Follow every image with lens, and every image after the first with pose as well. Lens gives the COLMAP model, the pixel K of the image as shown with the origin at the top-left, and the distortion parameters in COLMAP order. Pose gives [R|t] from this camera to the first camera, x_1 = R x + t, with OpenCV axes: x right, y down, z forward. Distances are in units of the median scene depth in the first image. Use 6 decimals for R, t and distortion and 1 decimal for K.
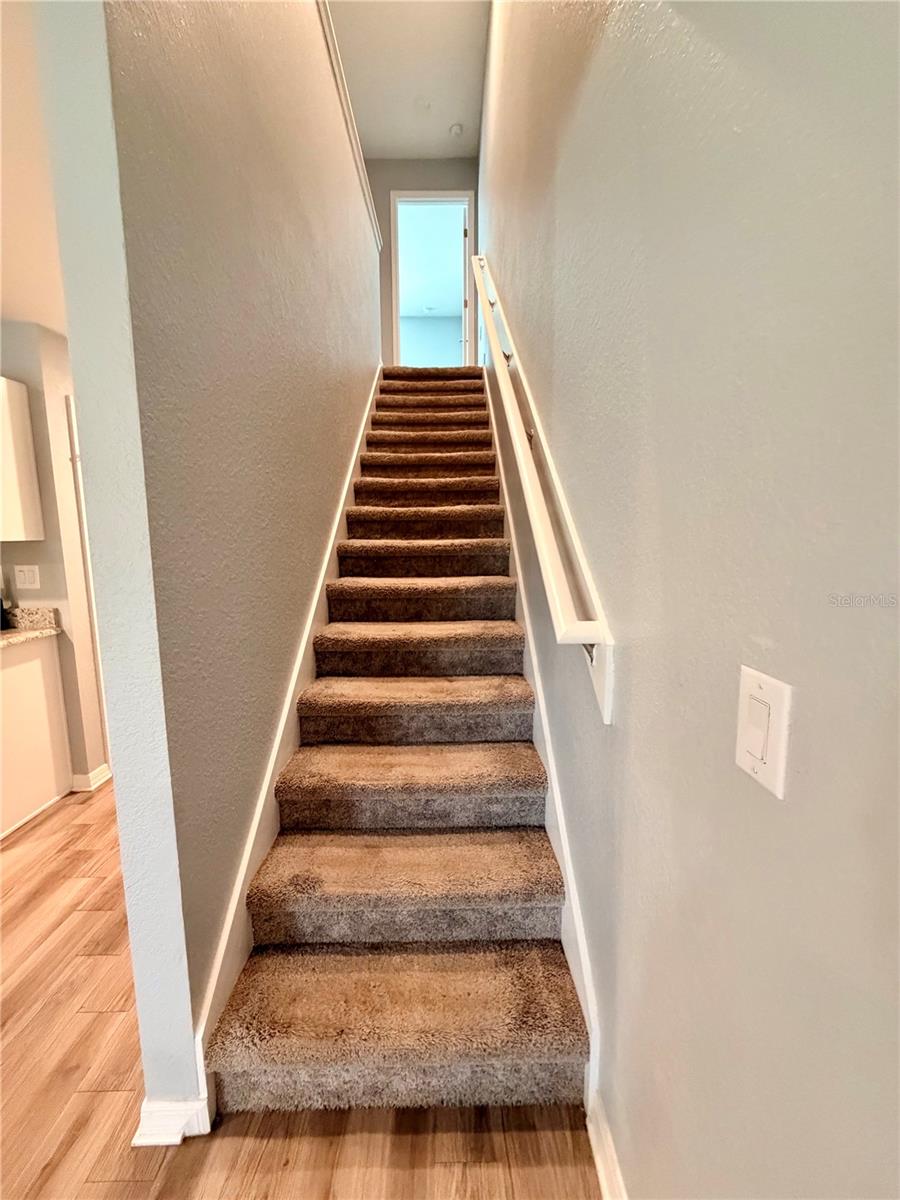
lens RADIAL K [[480.3, 0, 450.1], [0, 480.3, 592.6], [0, 0, 1]] dist [-0.000157, -0.000065]
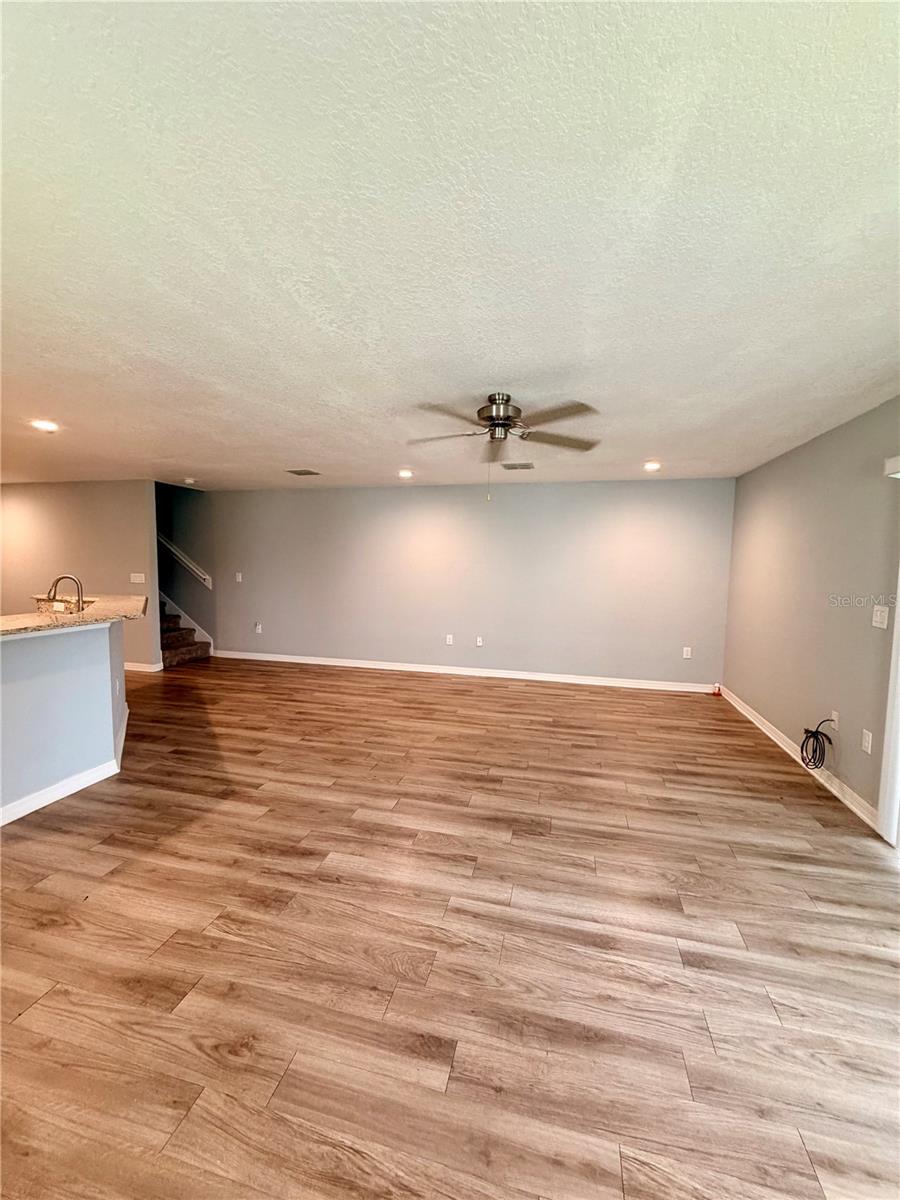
lens RADIAL K [[480.3, 0, 453.8], [0, 480.3, 593.7], [0, 0, 1]] dist [-0.000157, -0.000065]
pose [[0.239448, -0.054516, 0.969377, -3.882519], [0.115543, 0.992927, 0.027299, 0.394091], [-0.964009, 0.105468, 0.244054, -2.846047]]
